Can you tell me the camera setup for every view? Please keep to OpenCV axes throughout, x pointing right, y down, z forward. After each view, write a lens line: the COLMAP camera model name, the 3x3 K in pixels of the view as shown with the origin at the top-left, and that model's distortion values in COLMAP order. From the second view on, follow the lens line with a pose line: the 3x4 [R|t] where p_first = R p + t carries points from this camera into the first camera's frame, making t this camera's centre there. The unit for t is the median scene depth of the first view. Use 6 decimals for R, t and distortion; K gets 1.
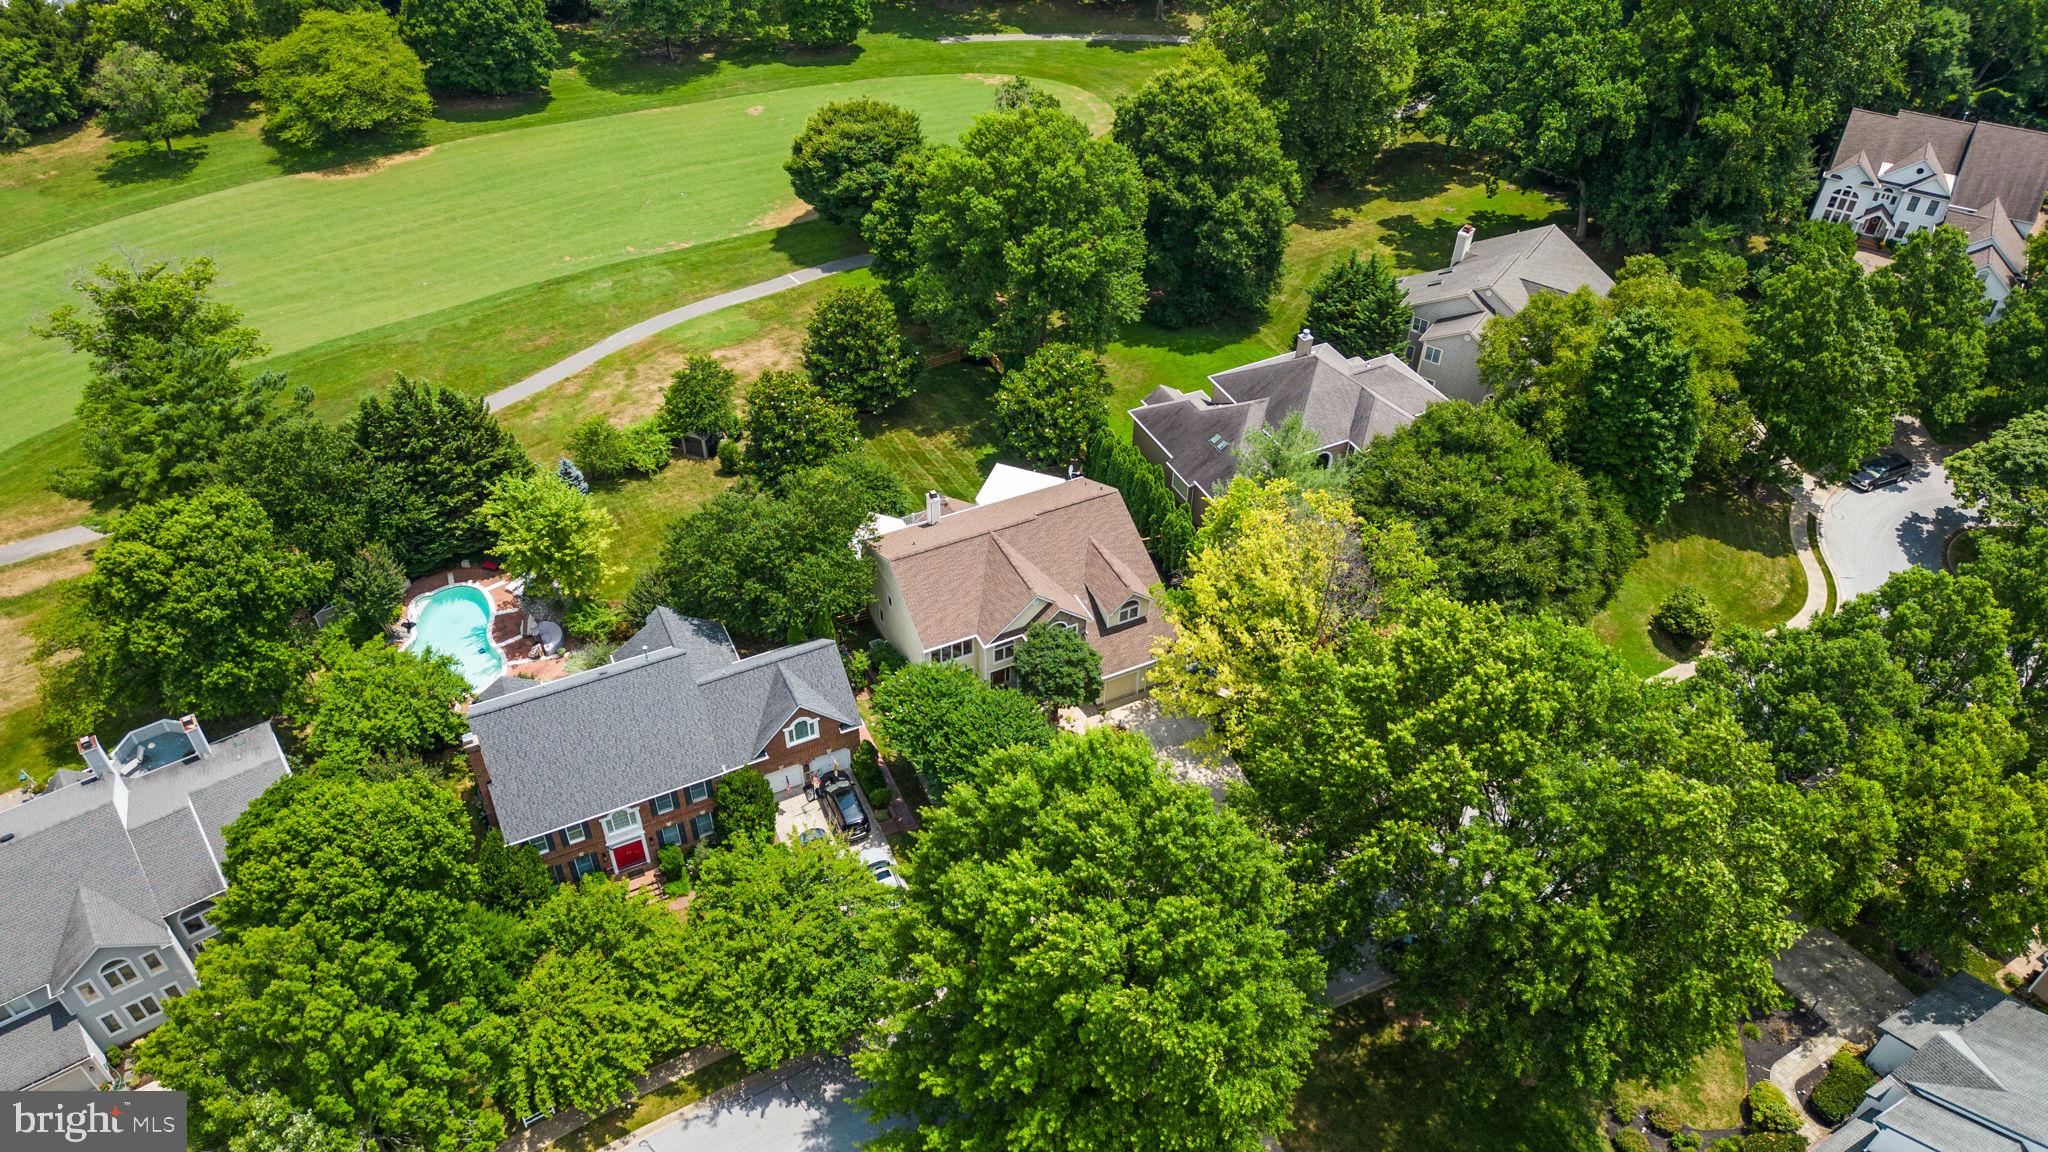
lens RADIAL K [[1380.6, 0, 1005.4], [0, 1380.6, 584.5], [0, 0, 1]] dist [0.053546, -0.045234]
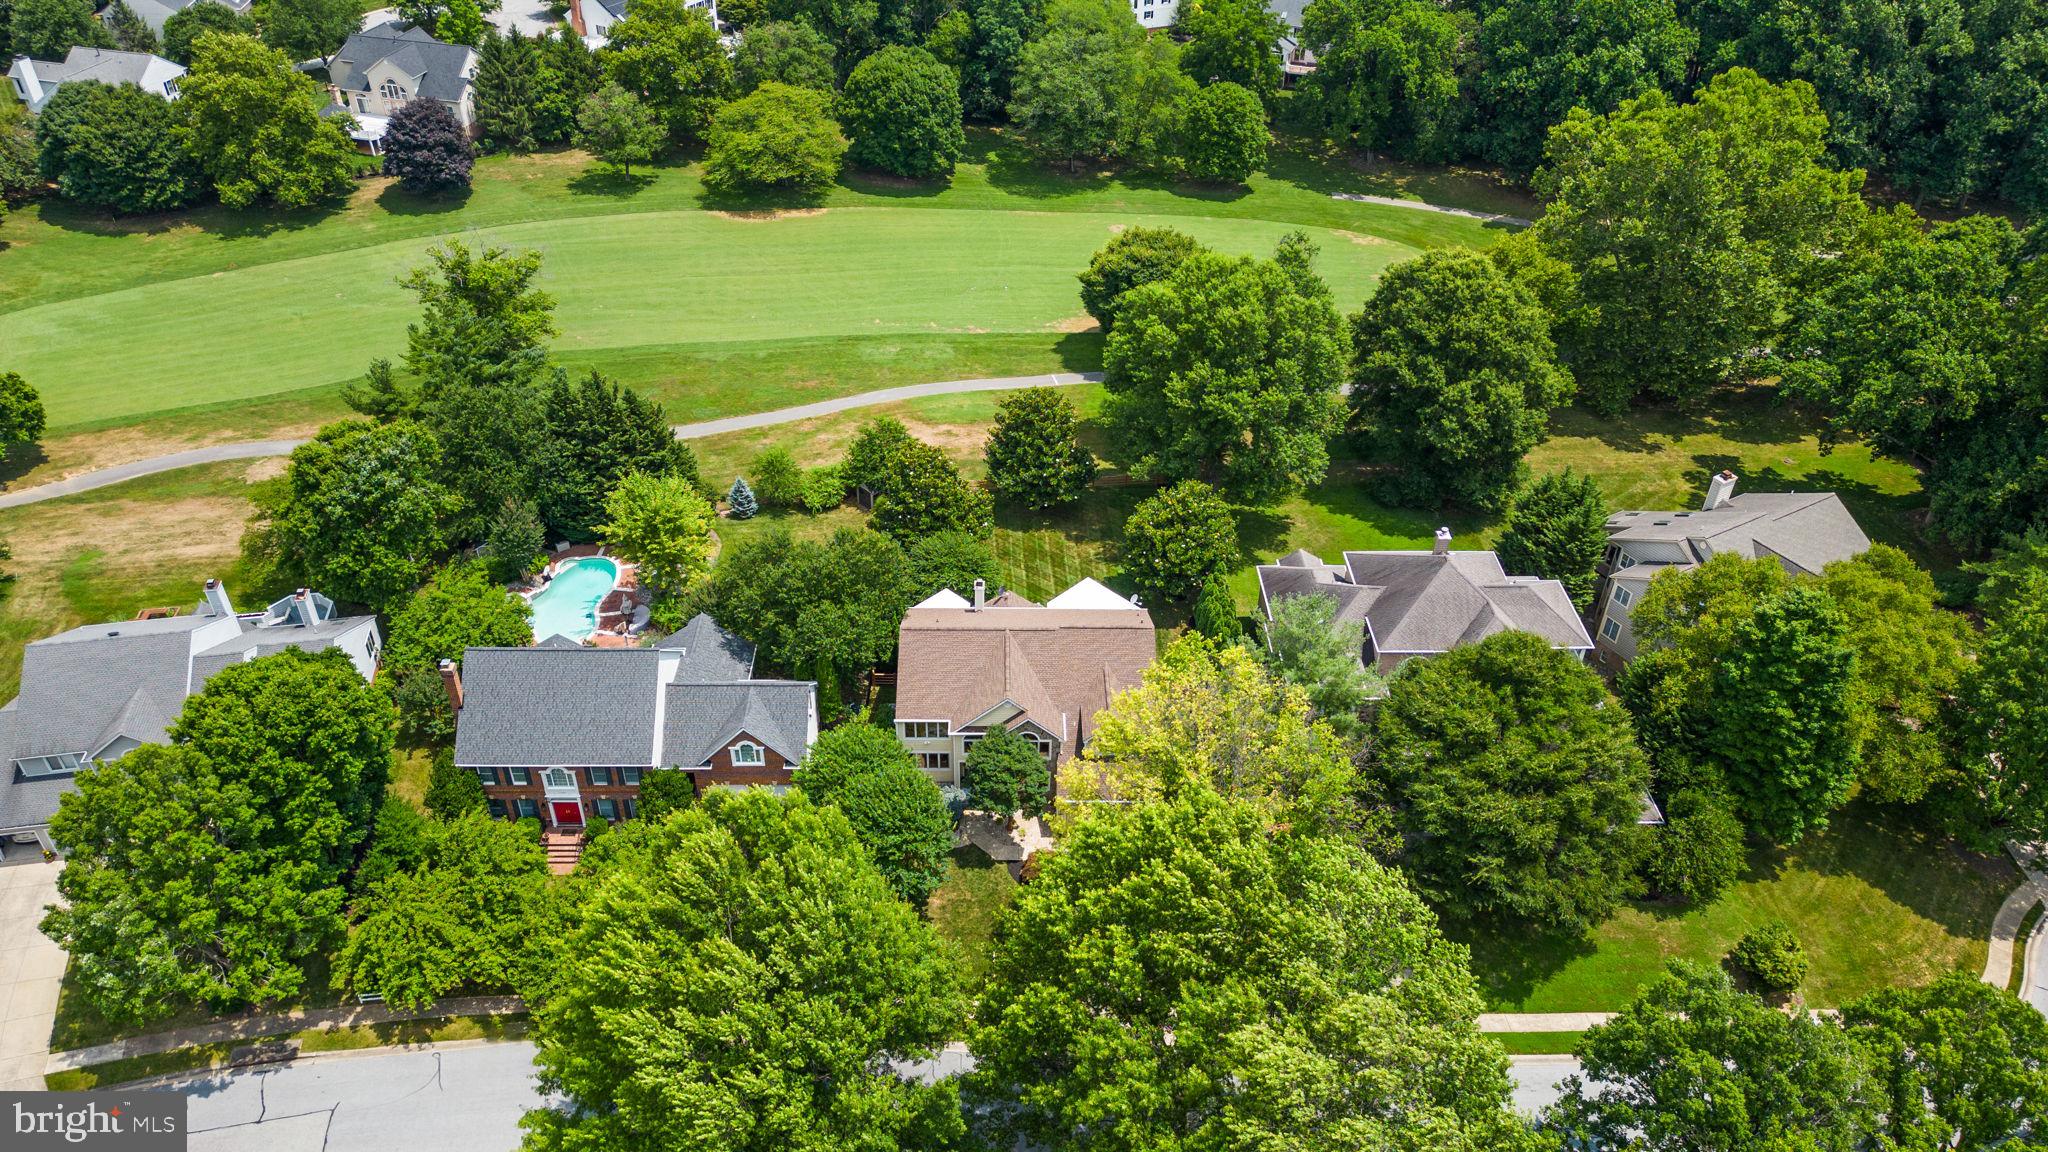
lens RADIAL K [[1380.6, 0, 1005.4], [0, 1380.6, 584.5], [0, 0, 1]] dist [0.053546, -0.045234]
pose [[0.909332, 0.255878, -0.328087, 0.227116], [-0.284429, 0.957806, -0.041327, -0.020537], [0.303669, 0.130898, 0.943743, 0.025160]]
